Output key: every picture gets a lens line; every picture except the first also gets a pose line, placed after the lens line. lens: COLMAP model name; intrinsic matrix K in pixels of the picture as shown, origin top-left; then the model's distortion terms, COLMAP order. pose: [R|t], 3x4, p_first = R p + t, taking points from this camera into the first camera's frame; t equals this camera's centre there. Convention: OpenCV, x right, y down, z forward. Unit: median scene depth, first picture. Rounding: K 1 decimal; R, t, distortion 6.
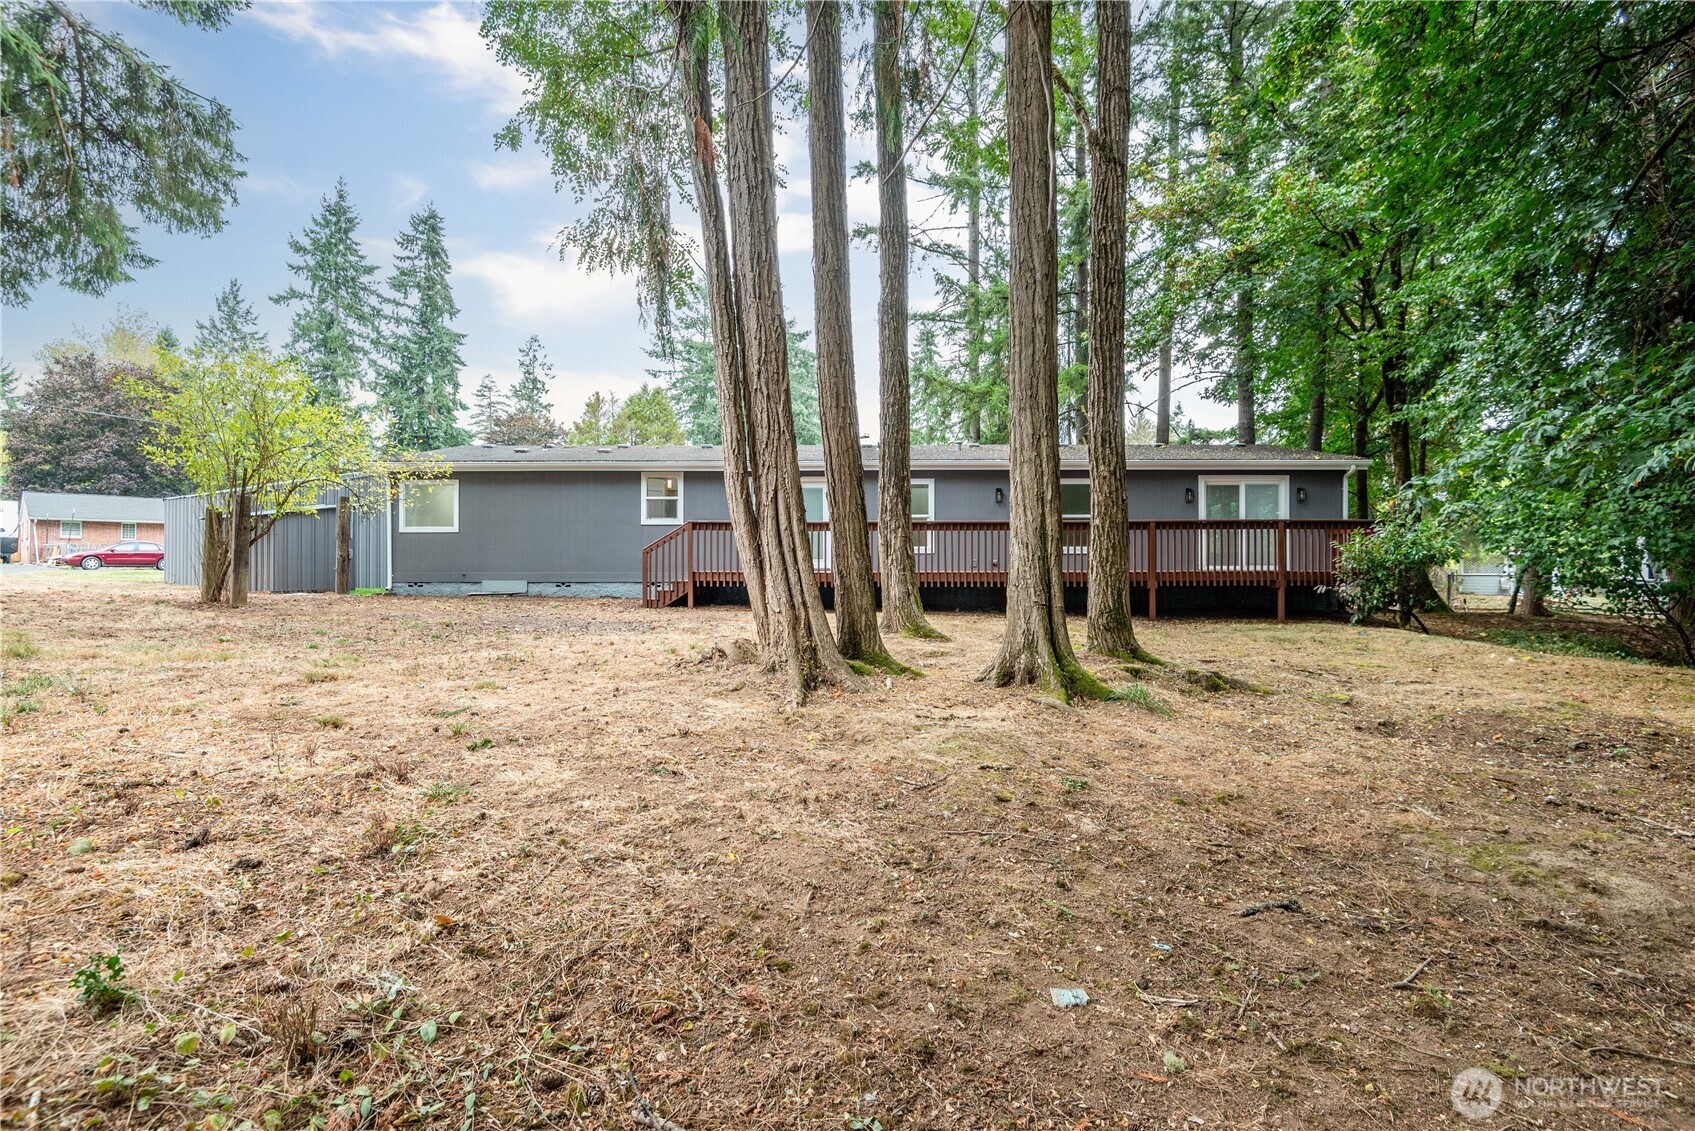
lens RADIAL K [[807.1, 0, 837.7], [0, 807.1, 562.7], [0, 0, 1]] dist [-0.014777, -0.000686]
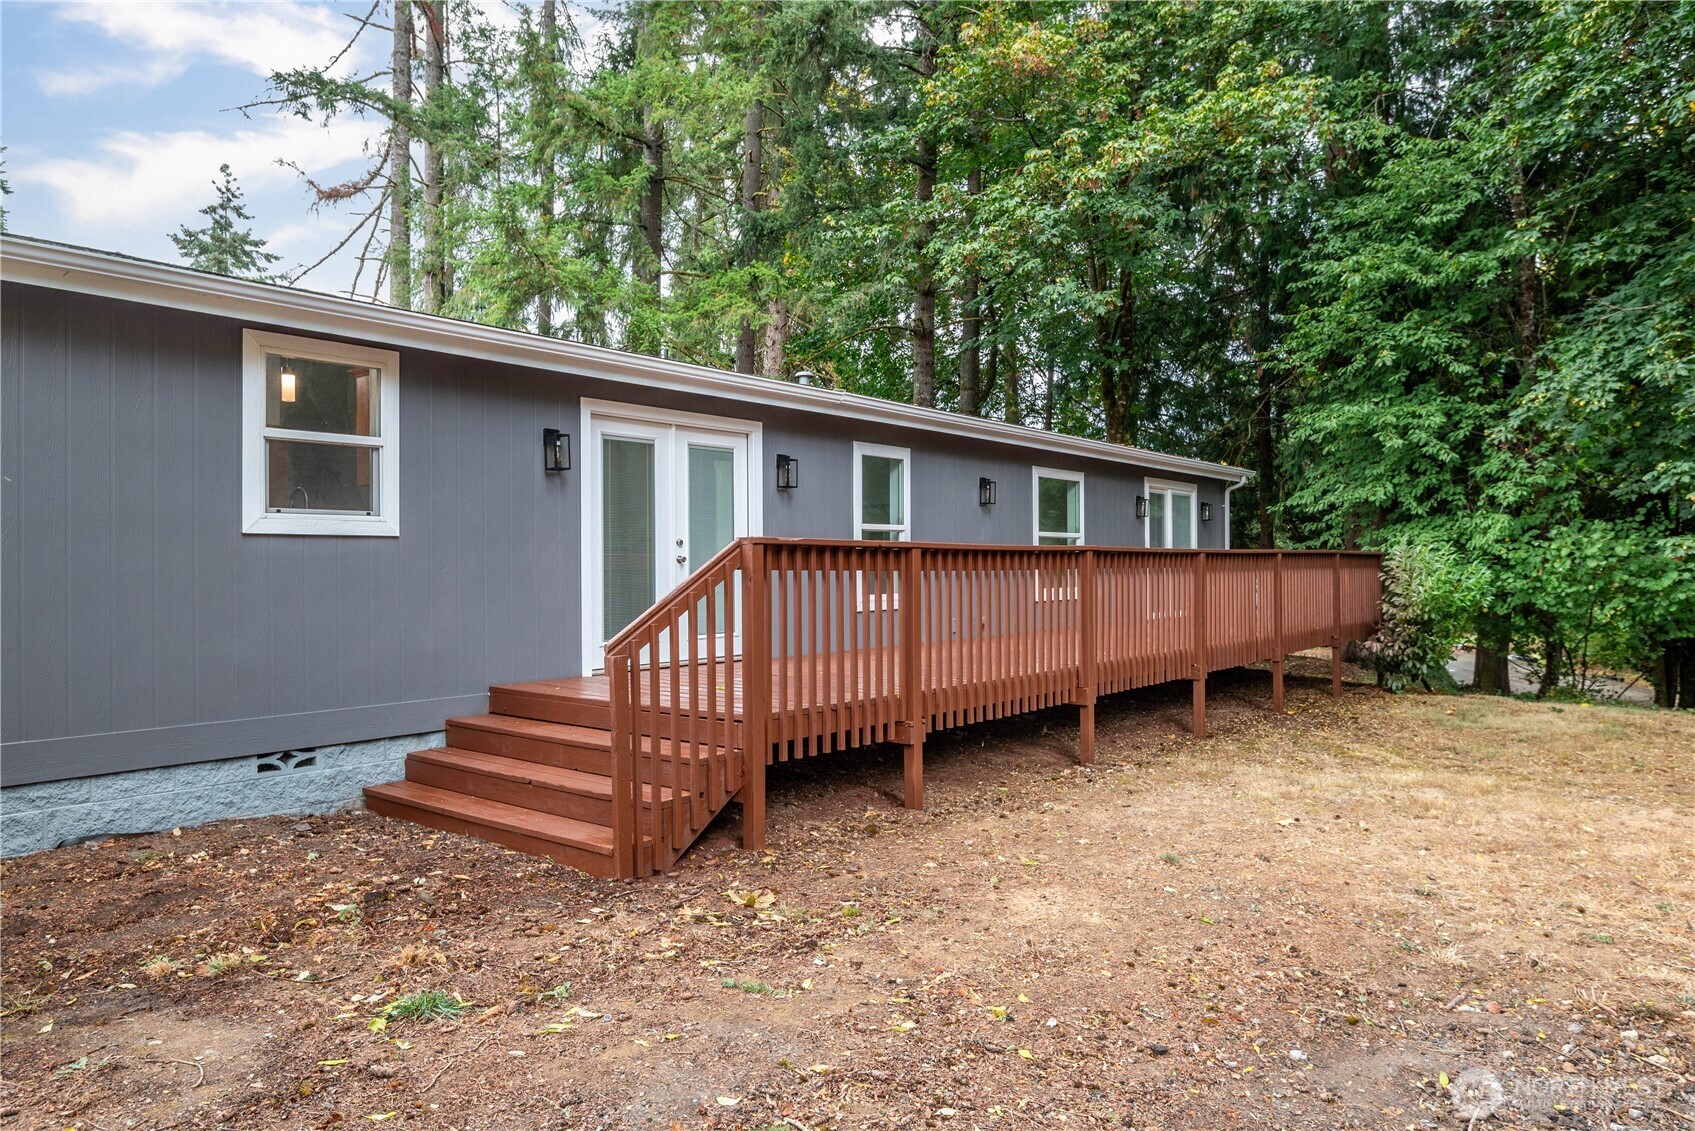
lens RADIAL K [[1077.7, 0, 845.8], [0, 1077.7, 568.6], [0, 0, 1]] dist [-0.012937, -0.006823]
pose [[0.616797, -0.004435, 0.787110, -0.092511], [0.004641, 0.999987, 0.001997, -0.008334], [-0.787109, 0.002421, 0.616809, 0.149837]]
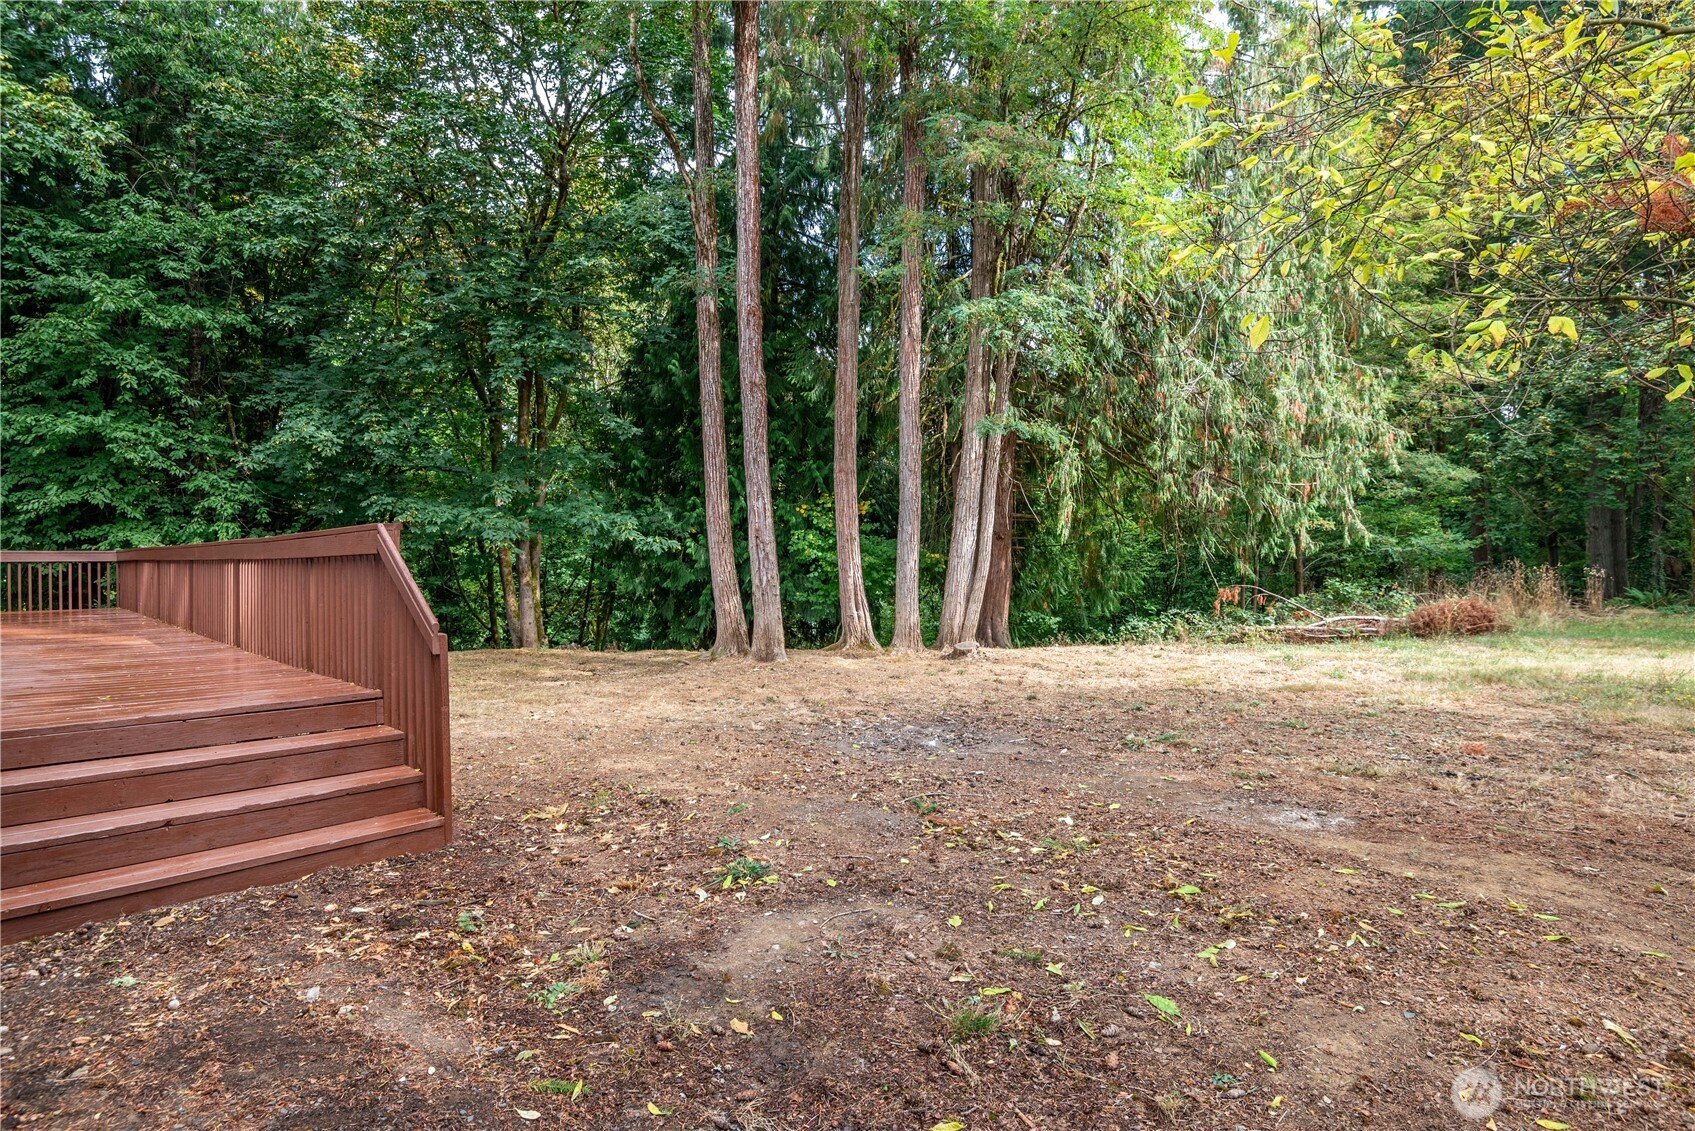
lens RADIAL K [[859.2, 0, 847.2], [0, 859.2, 561.5], [0, 0, 1]] dist [-0.023275, -0.004272]
pose [[-0.732812, 0.003777, 0.680421, -0.105999], [0.002494, 0.999993, -0.002865, -0.007330], [-0.680426, -0.000403, -0.732816, 0.225887]]
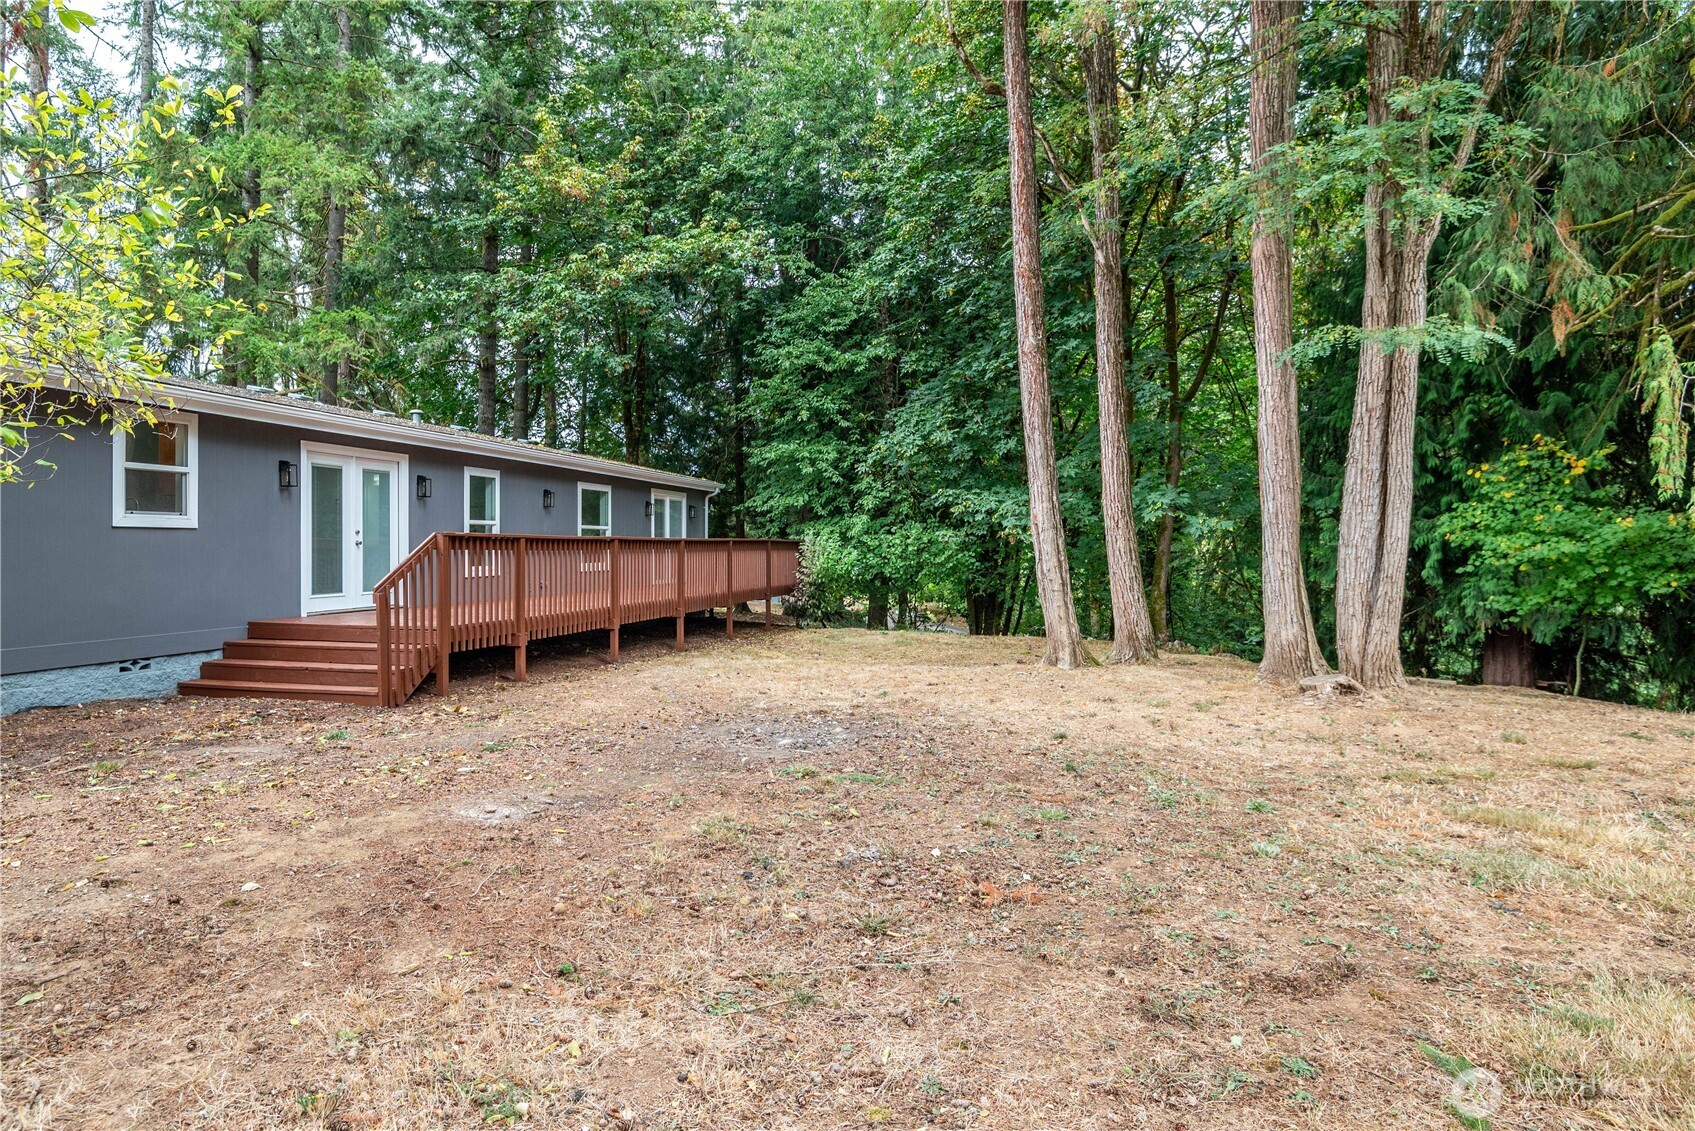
lens RADIAL K [[972.5, 0, 767.2], [0, 972.5, 550.2], [0, 0, 1]] dist [0.002471, -0.001515]
pose [[0.277861, -0.003102, 0.960616, -0.150343], [-0.000397, 0.999994, 0.003344, -0.008537], [-0.960621, -0.001310, 0.277858, 0.123704]]
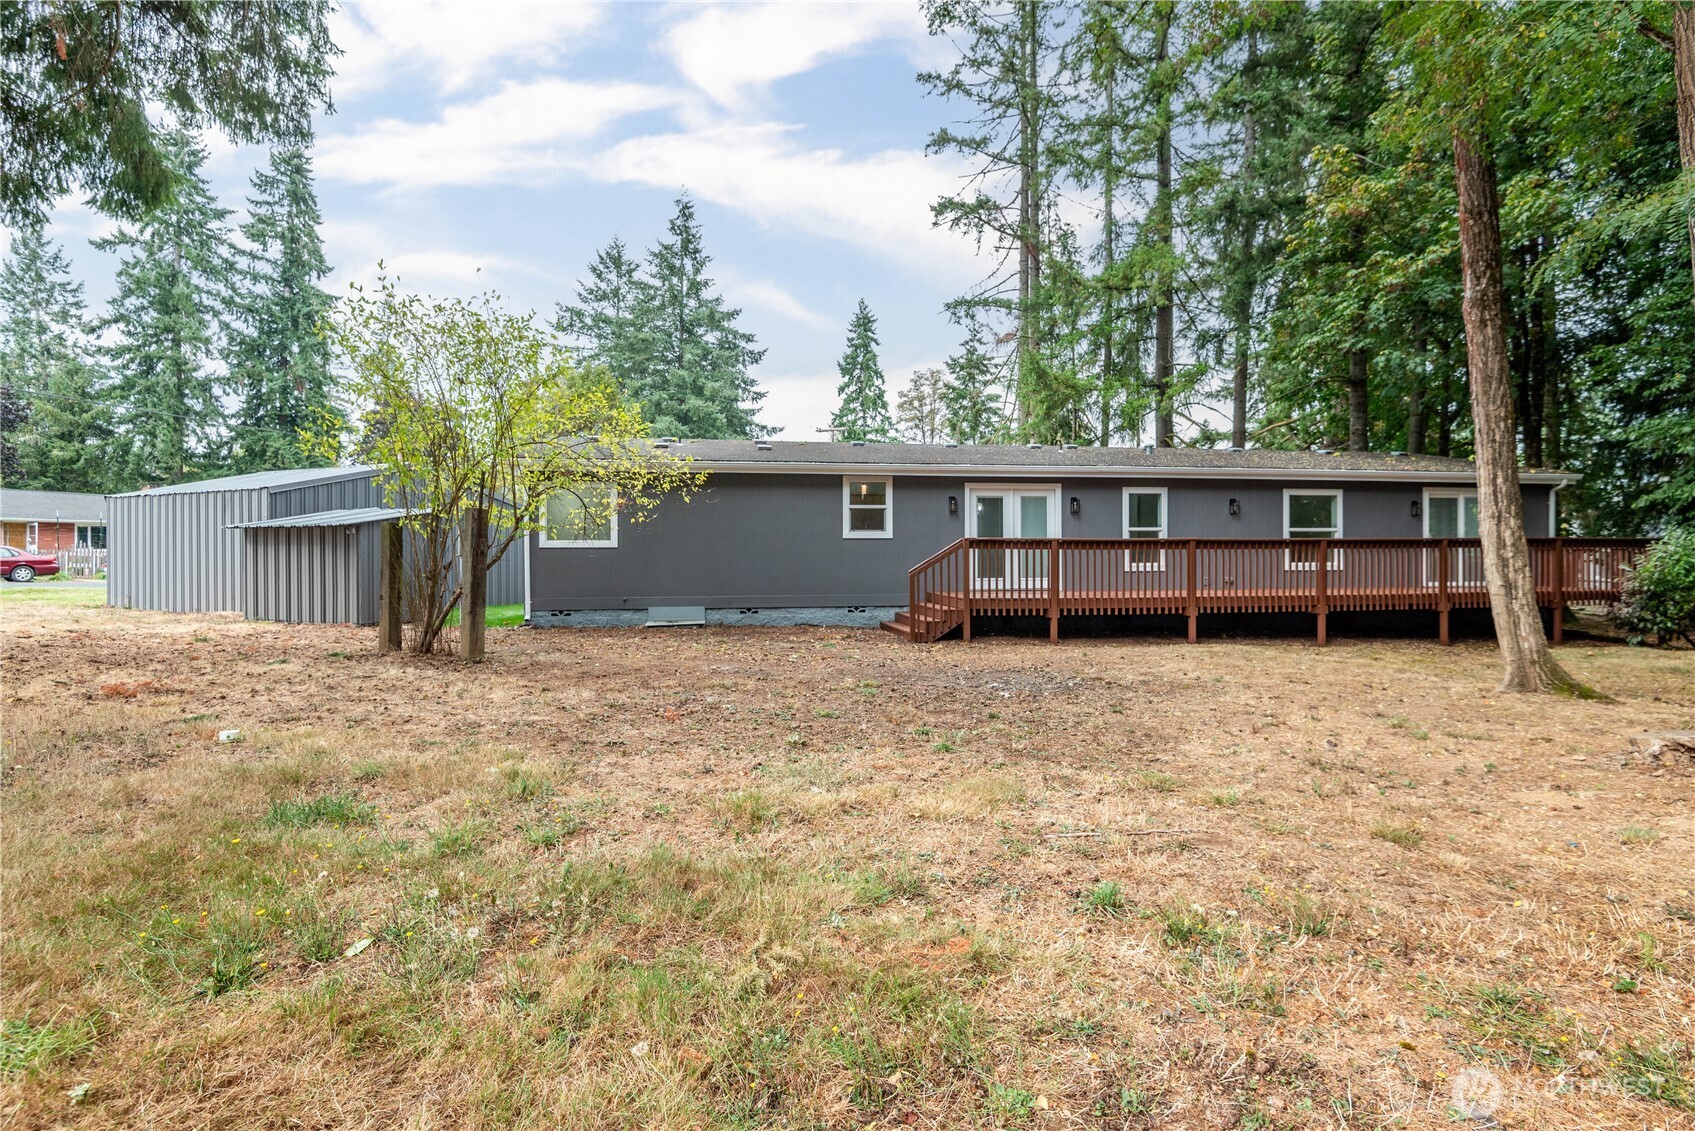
lens RADIAL K [[844.5, 0, 839.5], [0, 844.5, 567.7], [0, 0, 1]] dist [-0.020224, 0.001206]
pose [[0.986257, -0.004520, 0.165156, -0.092103], [0.002348, 0.999908, 0.013341, -0.006639], [-0.165201, -0.012769, 0.986177, 0.031487]]
